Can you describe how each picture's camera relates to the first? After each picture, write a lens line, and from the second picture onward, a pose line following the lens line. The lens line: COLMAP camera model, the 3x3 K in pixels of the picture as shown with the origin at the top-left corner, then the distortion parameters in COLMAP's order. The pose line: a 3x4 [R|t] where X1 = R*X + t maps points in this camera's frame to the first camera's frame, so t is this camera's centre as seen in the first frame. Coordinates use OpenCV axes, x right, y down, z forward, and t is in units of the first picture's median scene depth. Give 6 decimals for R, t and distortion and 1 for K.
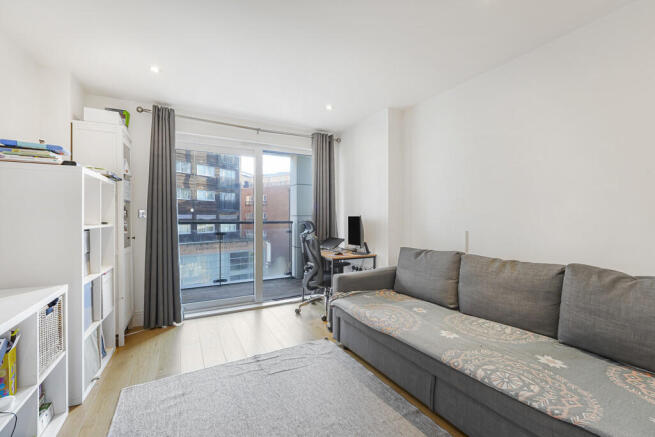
lens RADIAL K [[275.2, 0, 320.4], [0, 275.2, 220.3], [0, 0, 1]] dist [-0.000486, 0.000605]
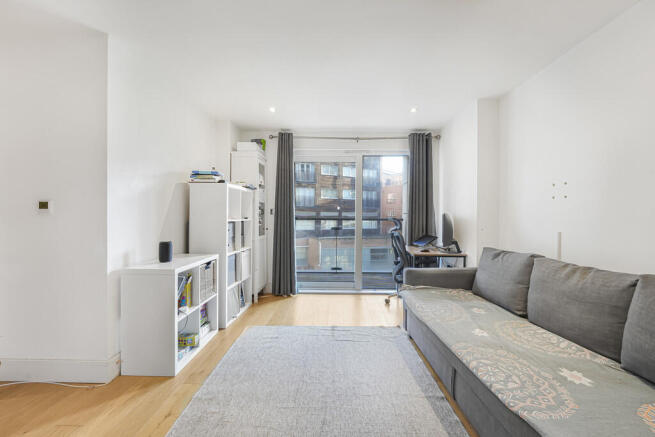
lens RADIAL K [[275.2, 0, 322.1], [0, 275.2, 218.0], [0, 0, 1]] dist [-0.000486, 0.000605]
pose [[0.873421, 0.010588, -0.486851, 0.194408], [-0.010161, 0.999942, 0.003517, -0.000026], [0.486860, 0.001875, 0.873478, -0.067911]]
